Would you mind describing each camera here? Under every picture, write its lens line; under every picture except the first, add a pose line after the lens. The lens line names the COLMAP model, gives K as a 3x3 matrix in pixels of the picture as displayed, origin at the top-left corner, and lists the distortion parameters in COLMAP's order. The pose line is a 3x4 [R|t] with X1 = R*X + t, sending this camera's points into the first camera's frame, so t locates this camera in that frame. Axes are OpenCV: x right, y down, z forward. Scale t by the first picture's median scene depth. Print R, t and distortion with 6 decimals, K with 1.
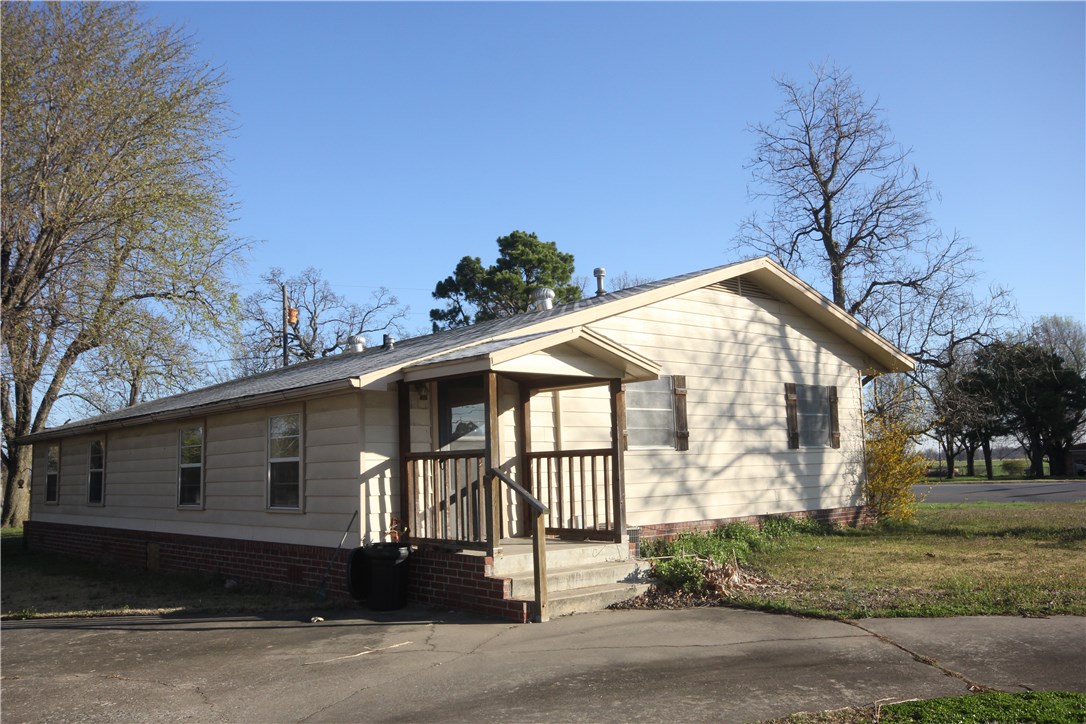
lens RADIAL K [[944.7, 0, 543.6], [0, 944.7, 376.7], [0, 0, 1]] dist [-0.001521, 0.002288]
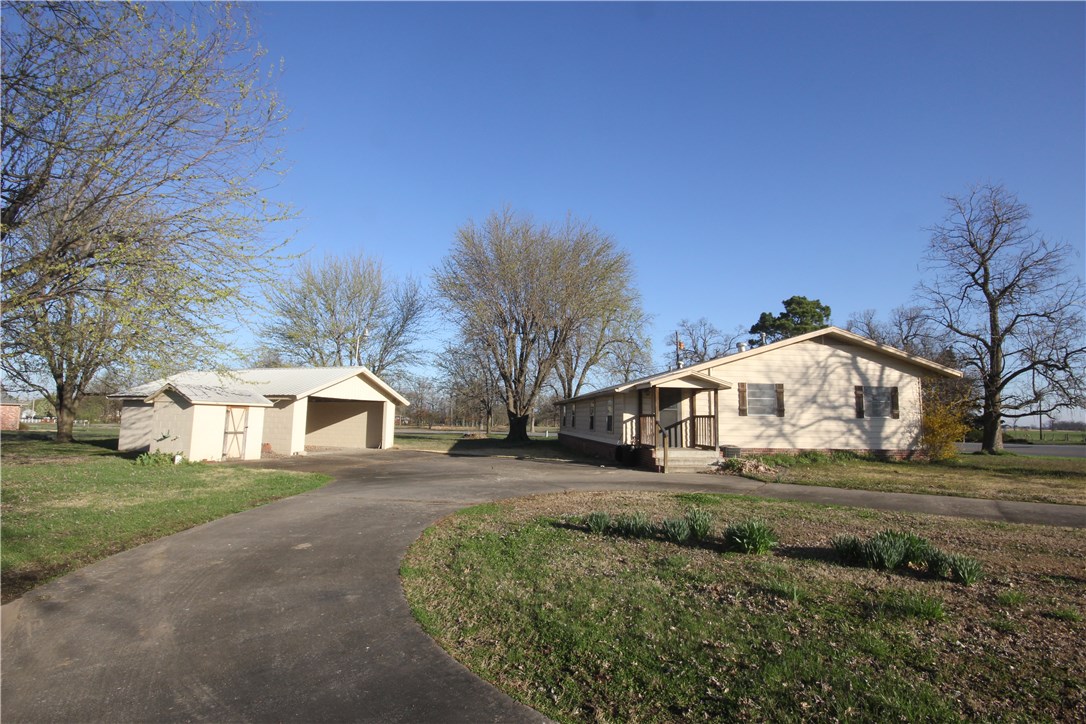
lens RADIAL K [[497.6, 0, 536.2], [0, 497.6, 363.9], [0, 0, 1]] dist [0.020884, -0.016506]
pose [[0.816968, -0.023700, -0.576196, 0.324126], [0.018275, 0.999717, -0.015209, -0.036942], [0.576394, 0.001895, 0.817170, -0.286052]]
